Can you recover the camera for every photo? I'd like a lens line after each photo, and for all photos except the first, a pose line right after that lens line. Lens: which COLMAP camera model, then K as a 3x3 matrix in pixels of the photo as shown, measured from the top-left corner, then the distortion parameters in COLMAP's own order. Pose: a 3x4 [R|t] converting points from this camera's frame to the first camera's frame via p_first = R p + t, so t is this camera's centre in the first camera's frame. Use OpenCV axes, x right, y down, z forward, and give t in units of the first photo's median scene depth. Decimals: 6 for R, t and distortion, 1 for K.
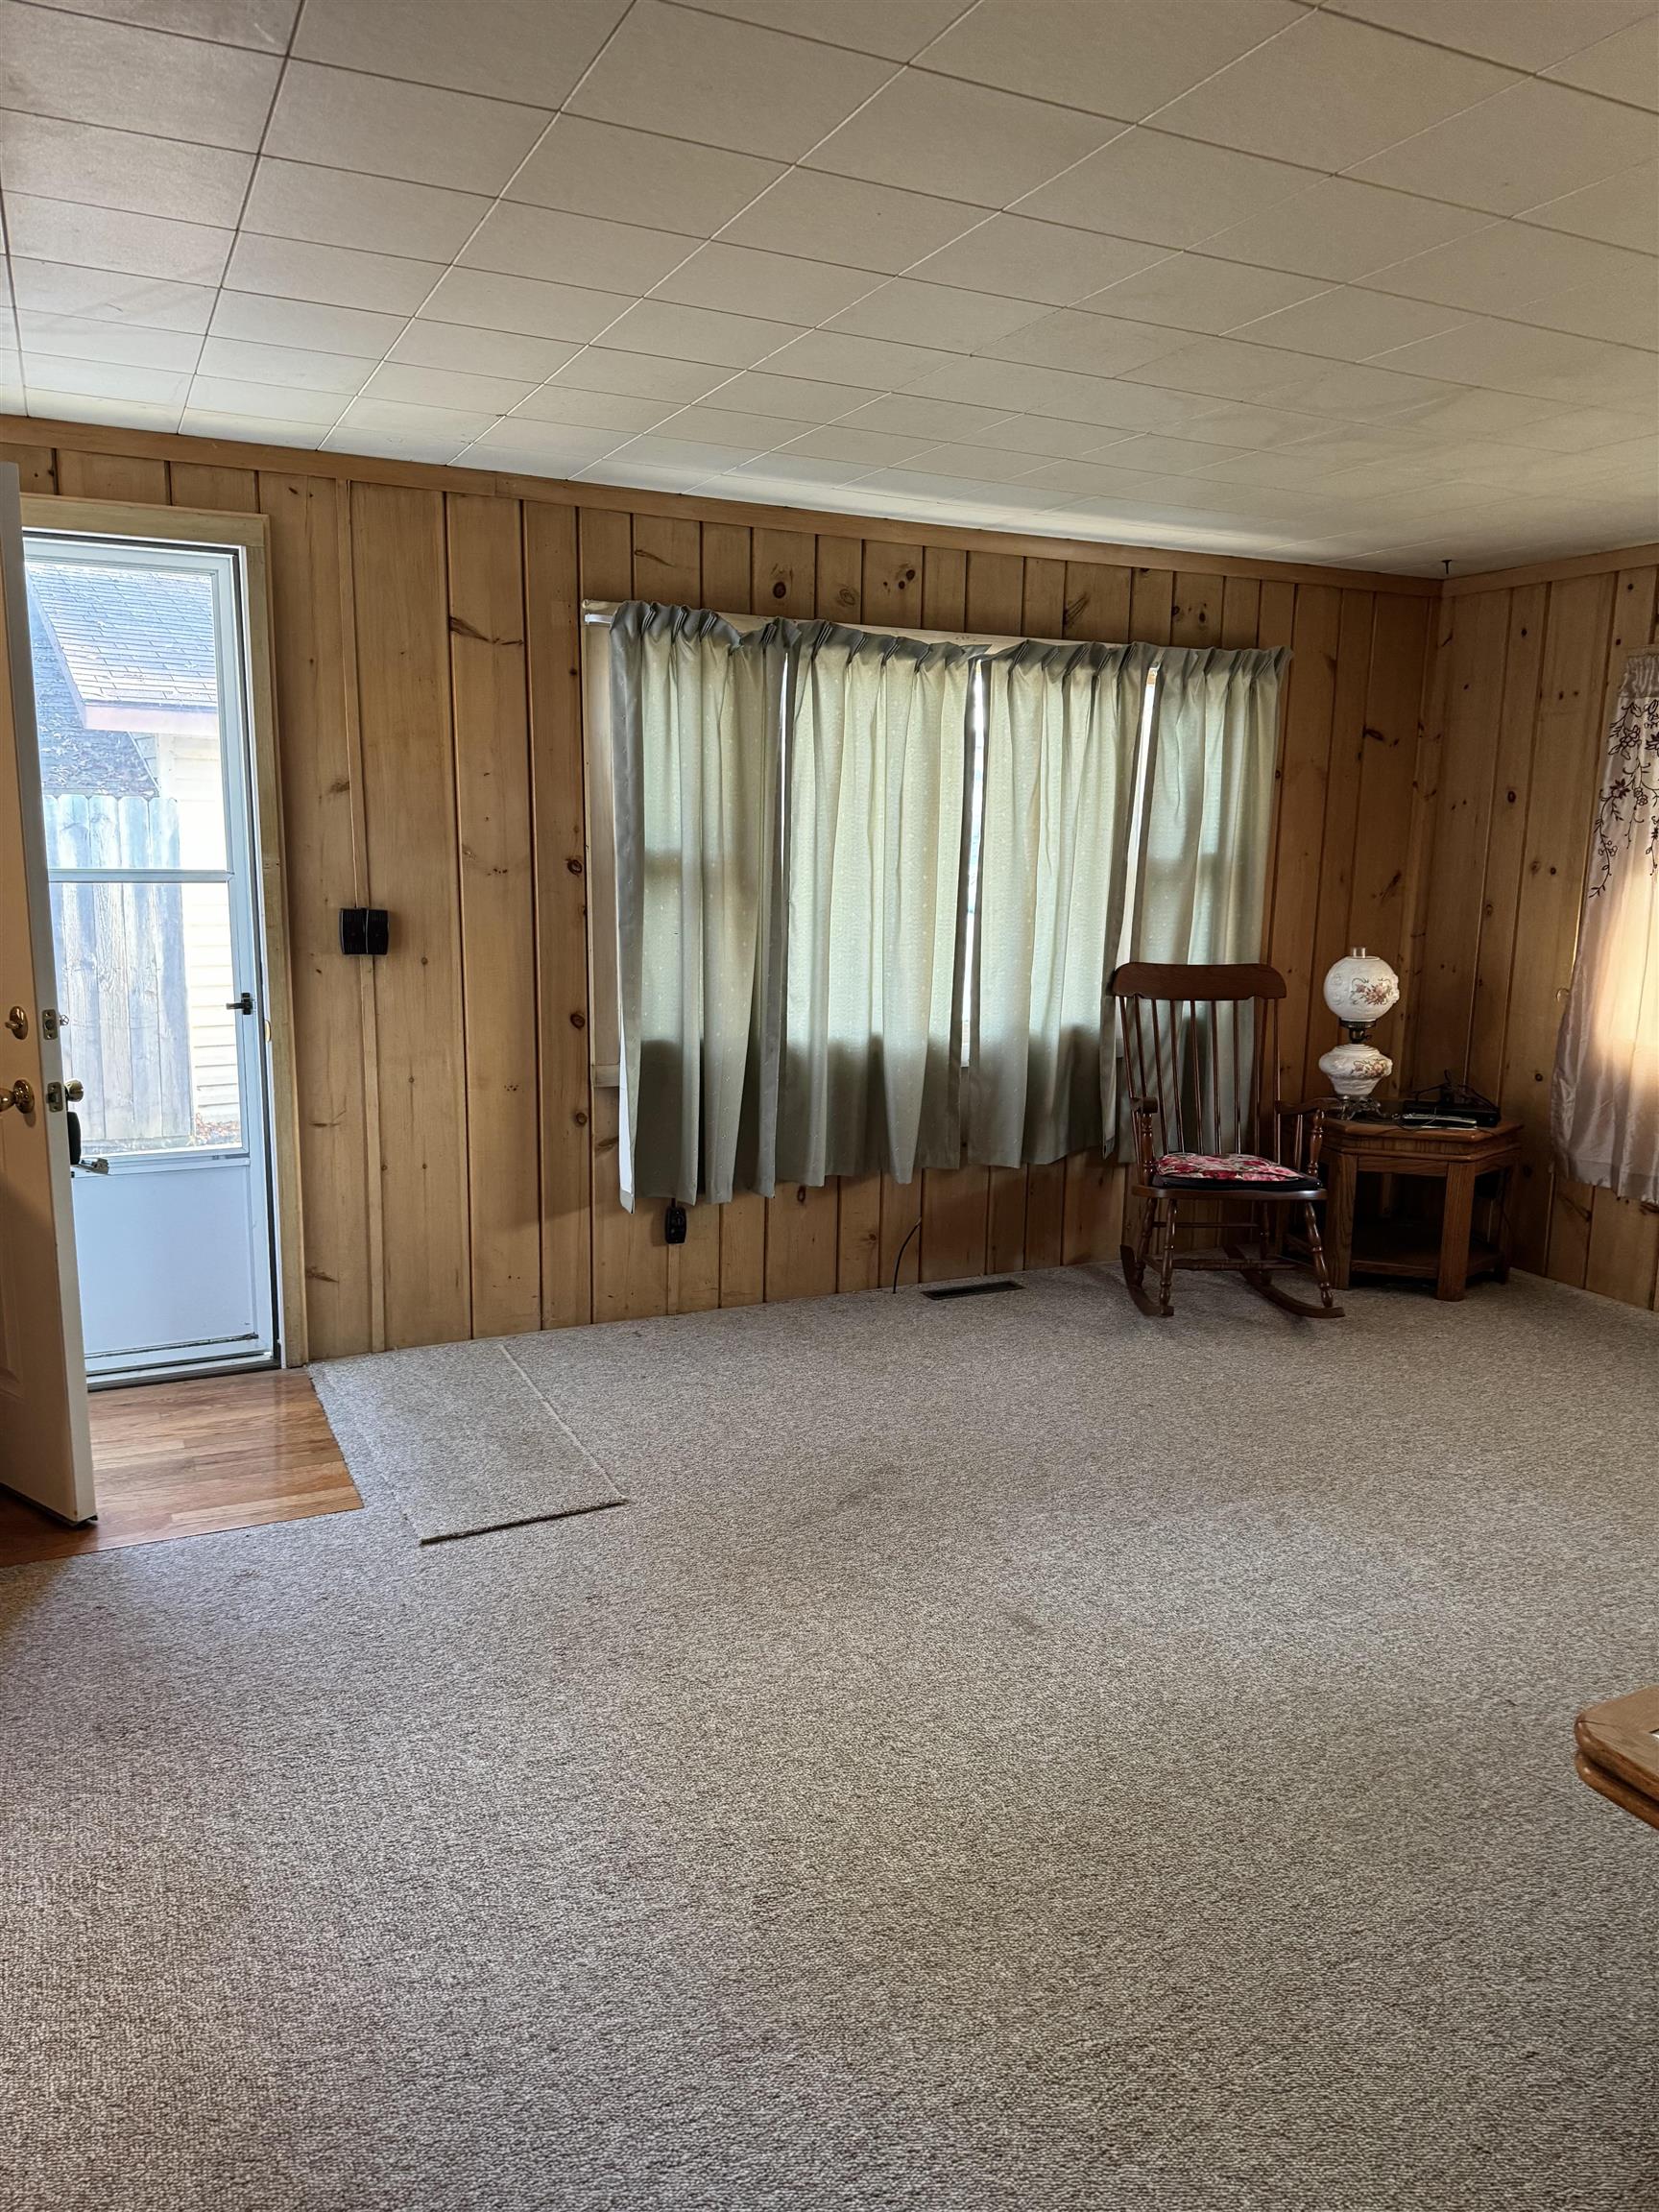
lens RADIAL K [[1541.7, 0, 826.6], [0, 1541.7, 1125.2], [0, 0, 1]] dist [0.037093, -0.042807]
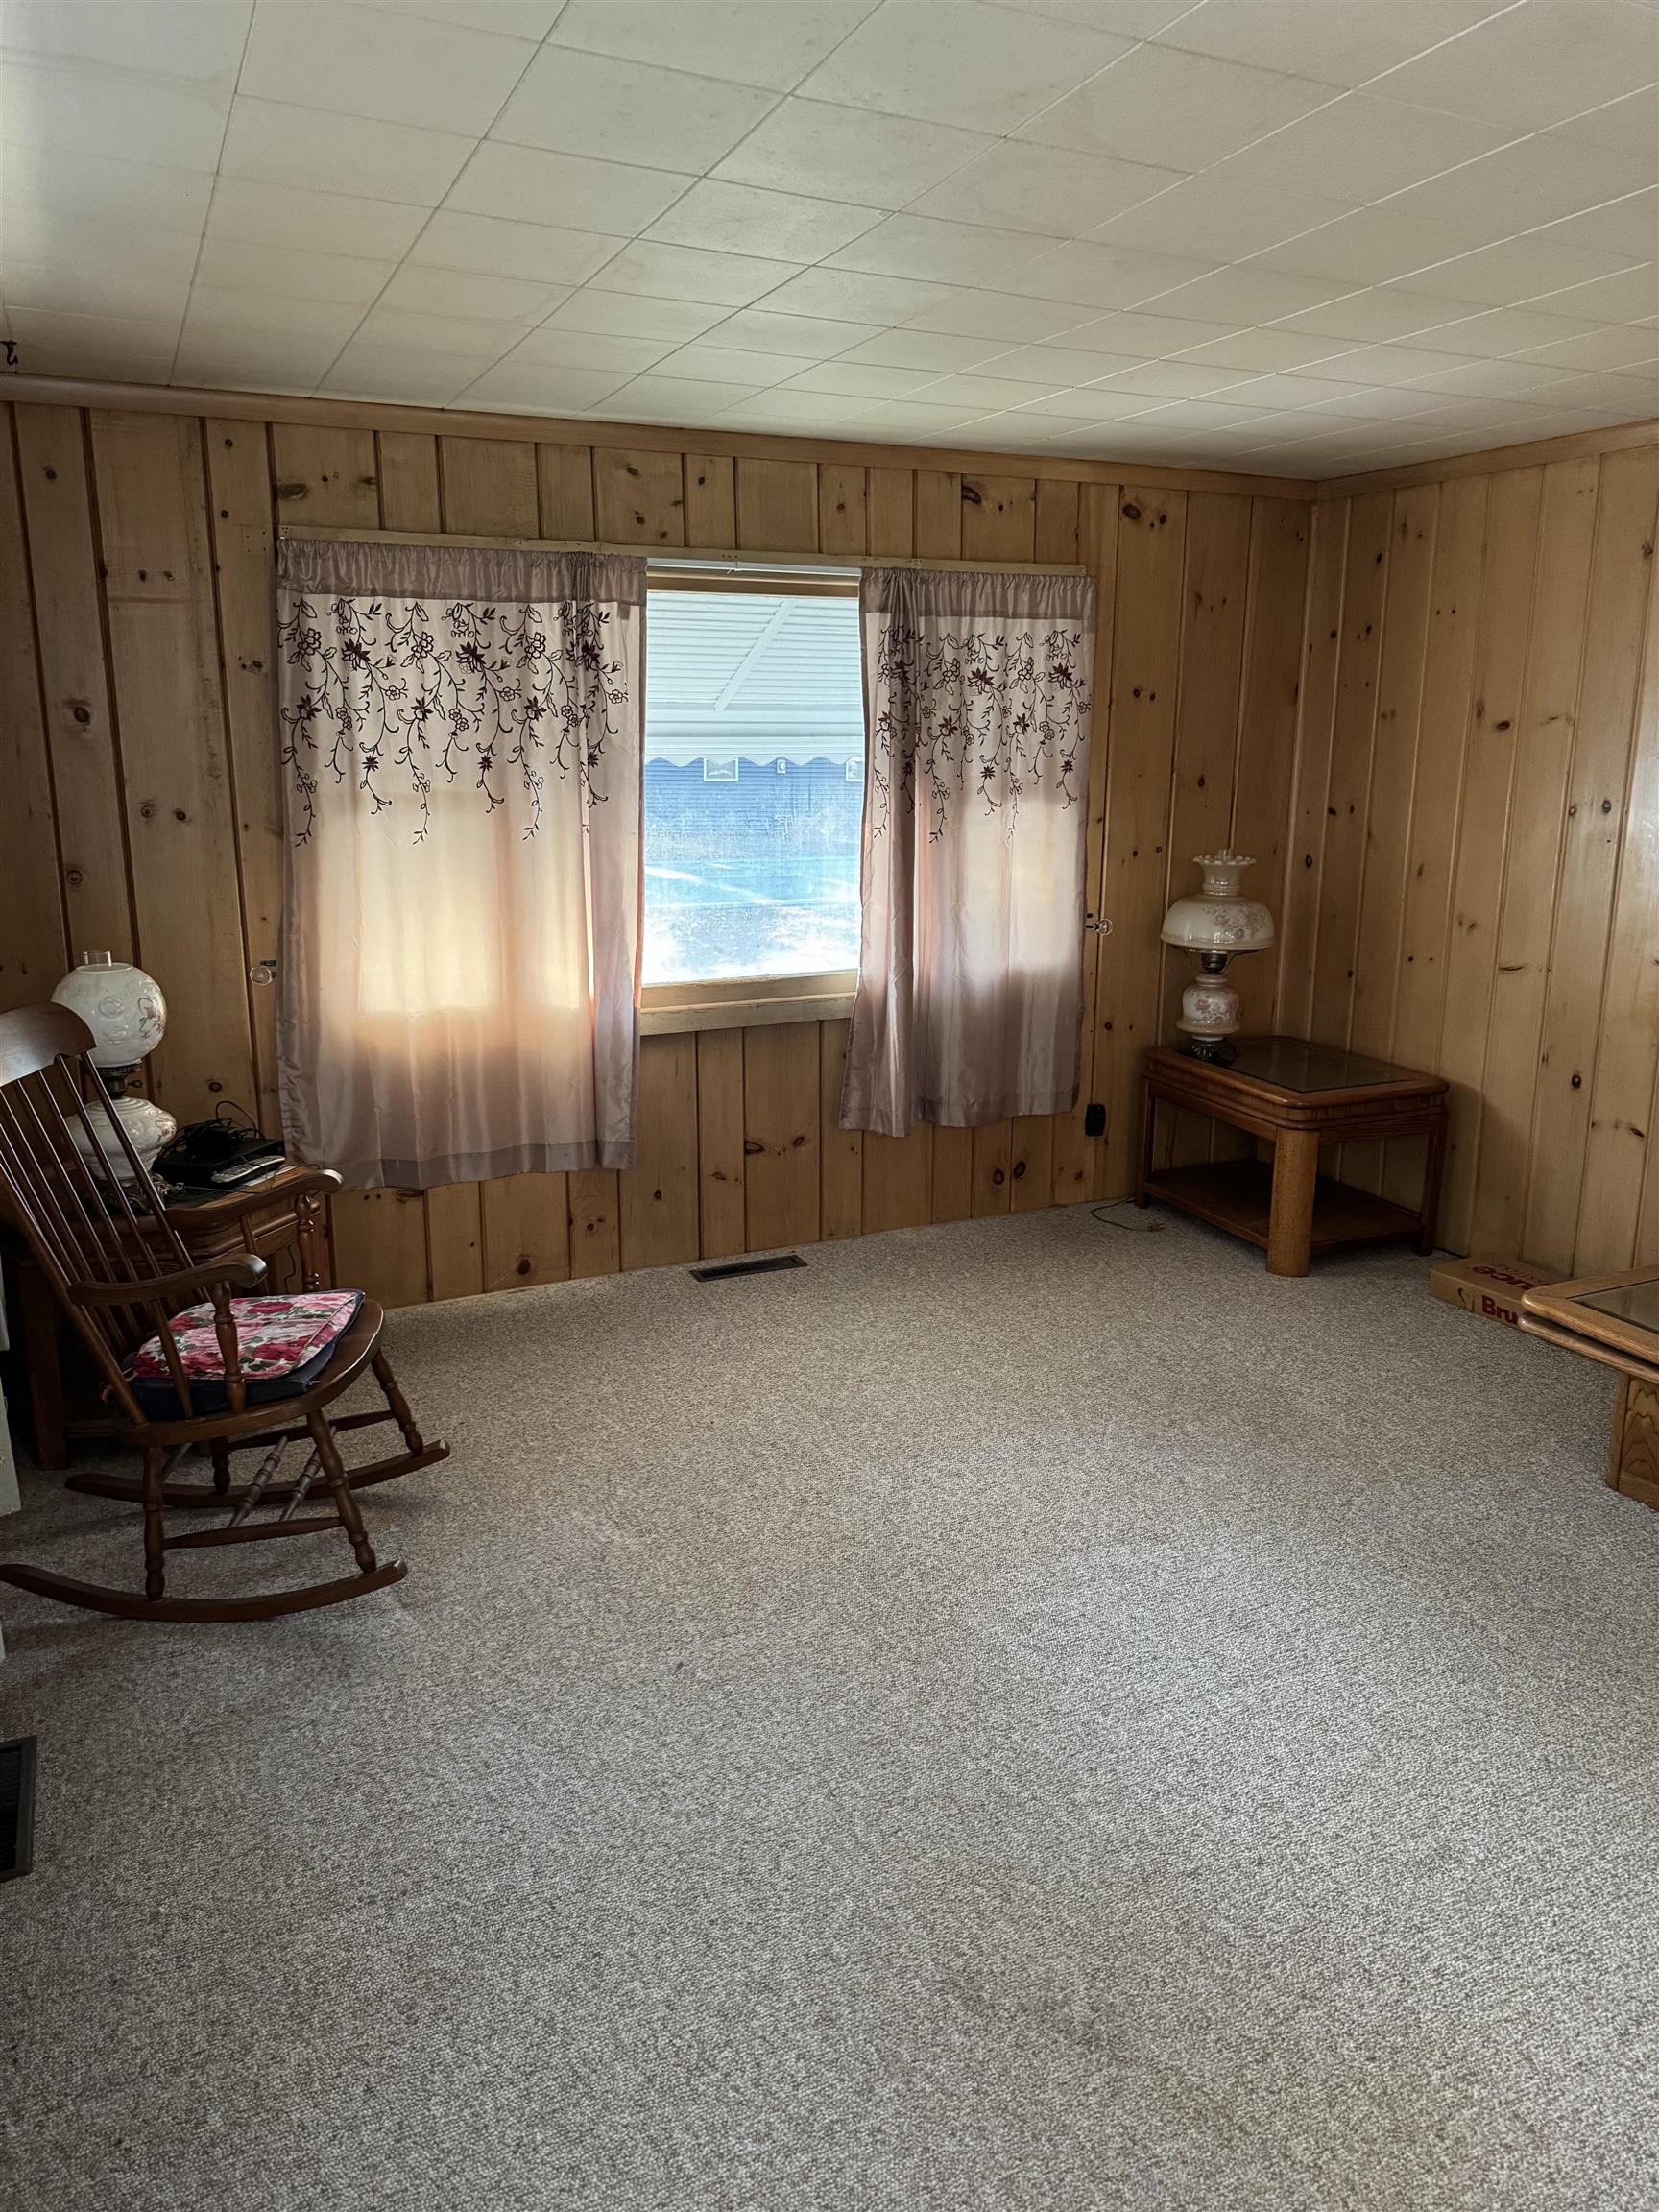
lens RADIAL K [[1541.7, 0, 846.0], [0, 1541.7, 1099.2], [0, 0, 1]] dist [0.037093, -0.042807]
pose [[-0.008146, -0.233255, 0.972381, -0.358422], [0.202535, 0.951874, 0.230033, -0.173834], [-0.979241, 0.198815, 0.039488, 0.842958]]
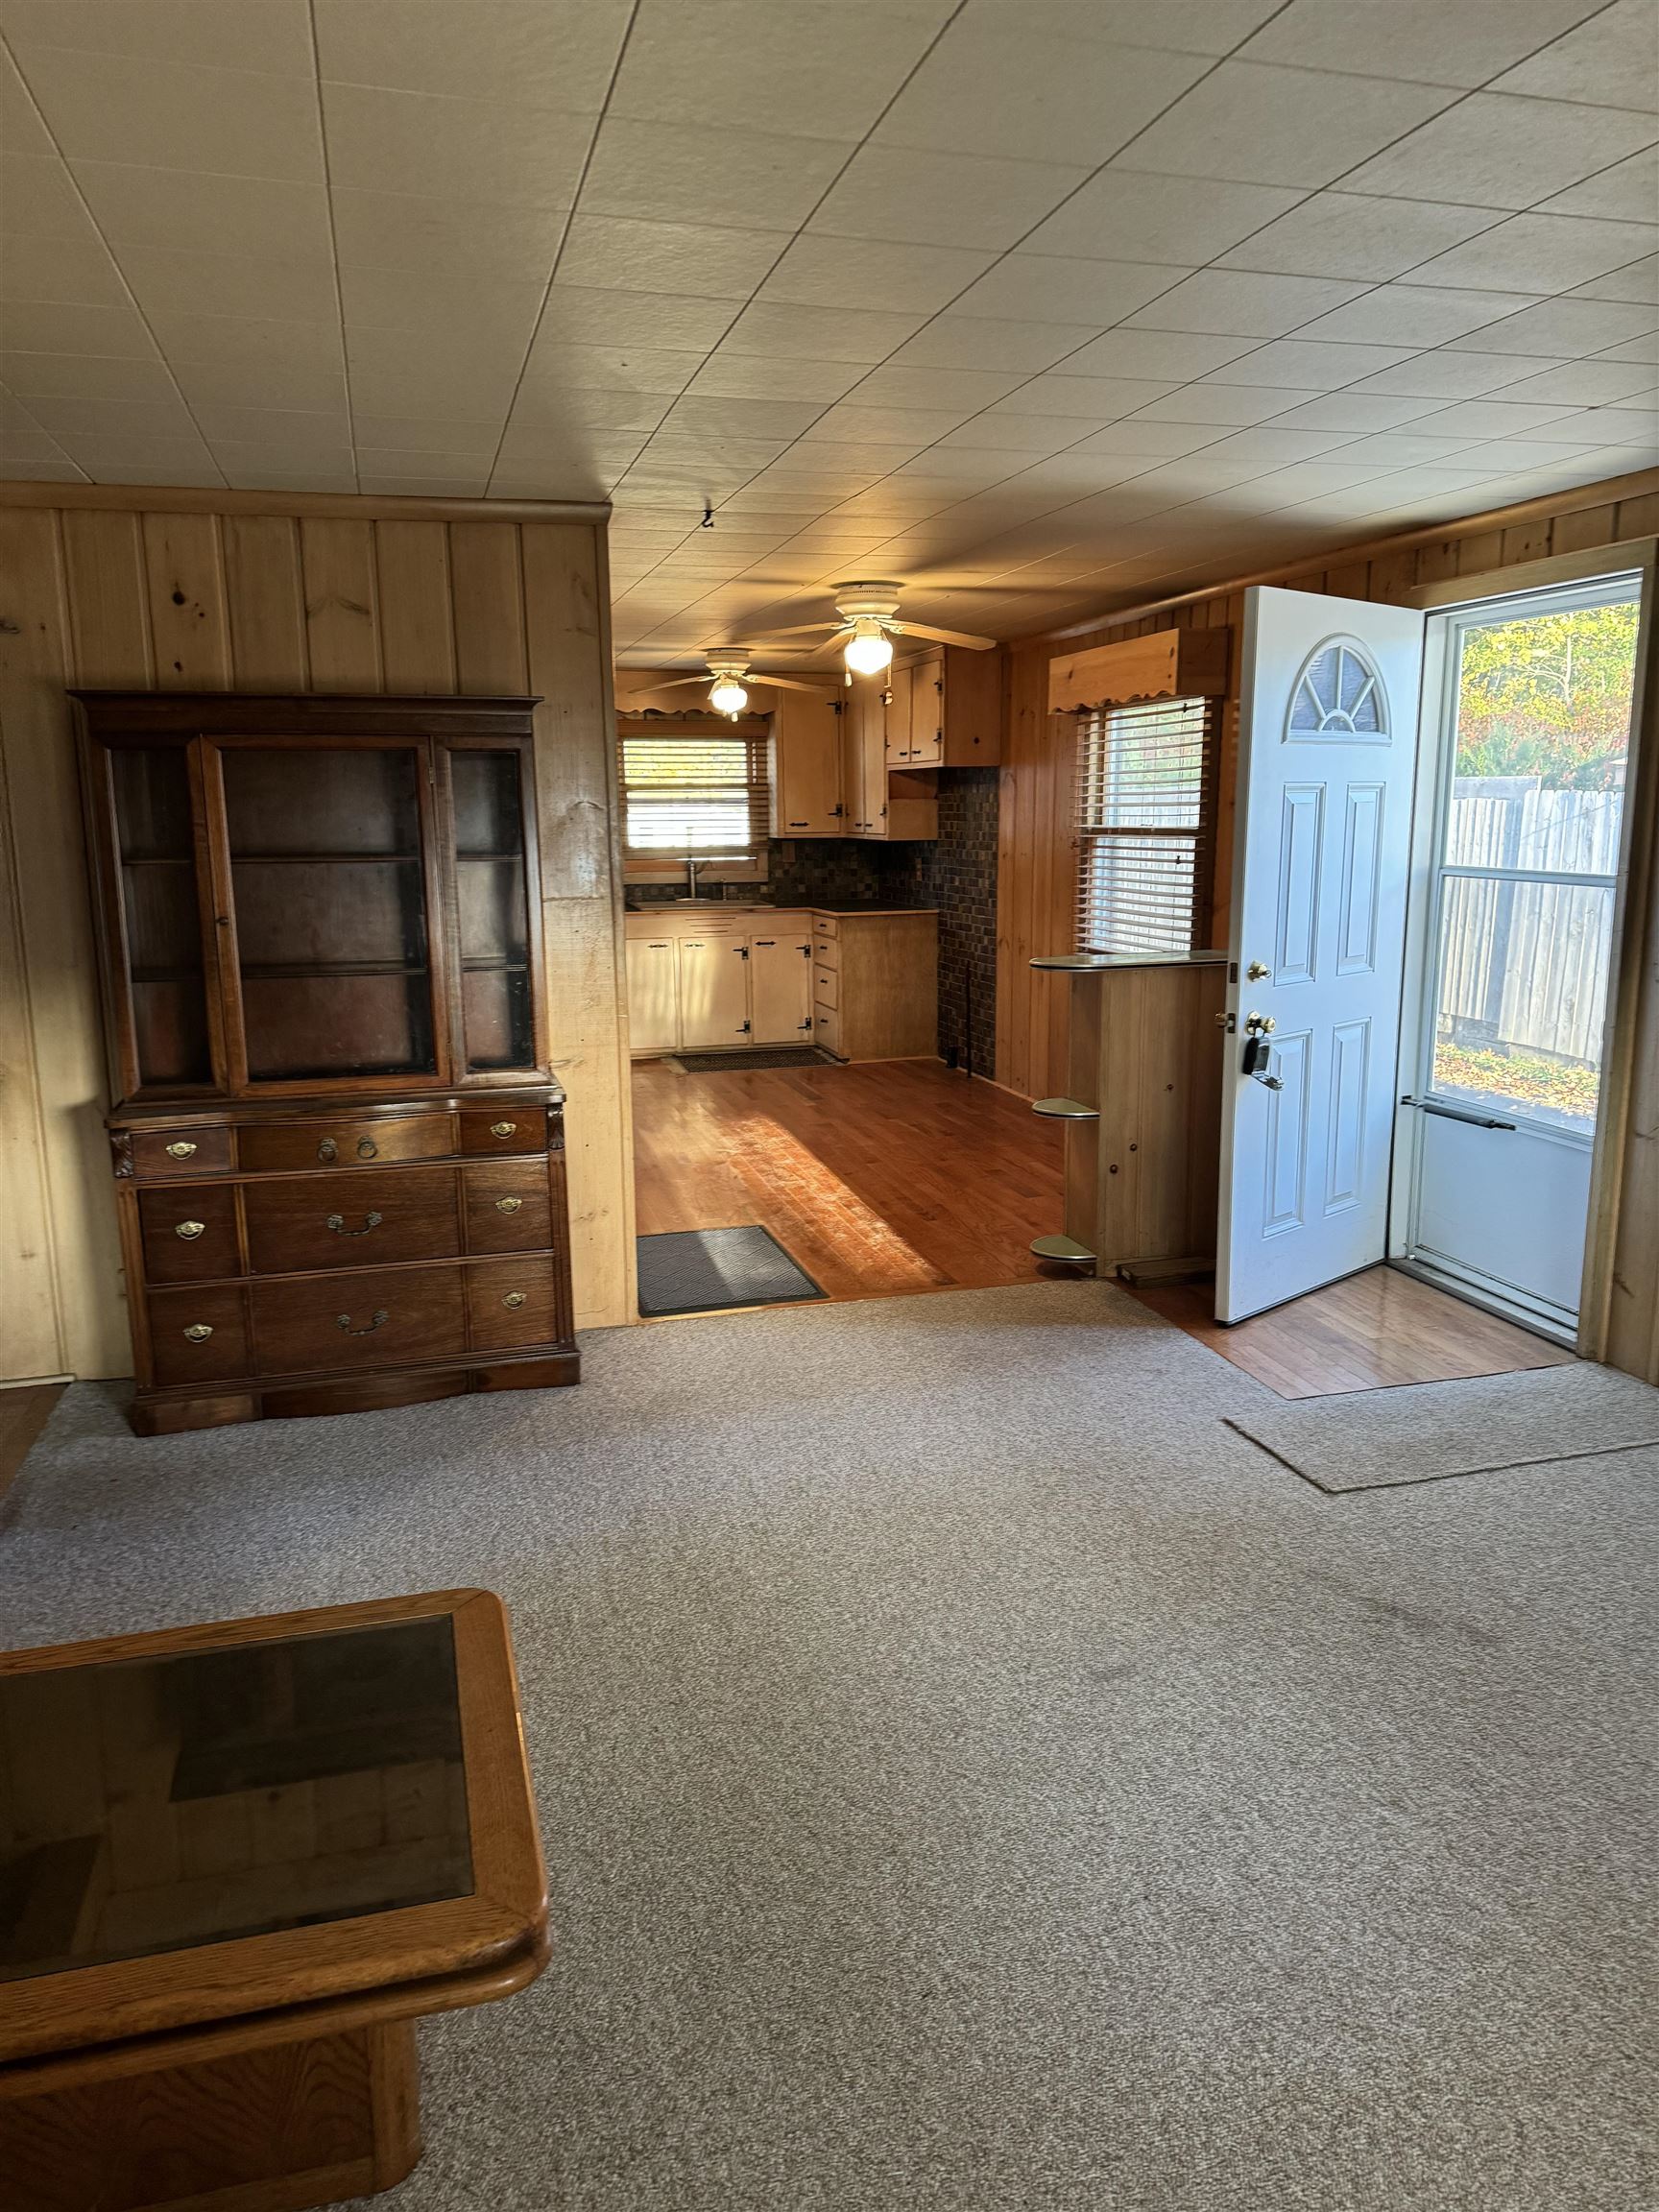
lens RADIAL K [[1541.7, 0, 850.7], [0, 1541.7, 1109.8], [0, 0, 1]] dist [0.037093, -0.042807]
pose [[-0.157977, 0.179669, -0.970960, 0.725365], [-0.197023, 0.957799, 0.209290, -0.125717], [0.967587, 0.224364, -0.115911, 0.629519]]
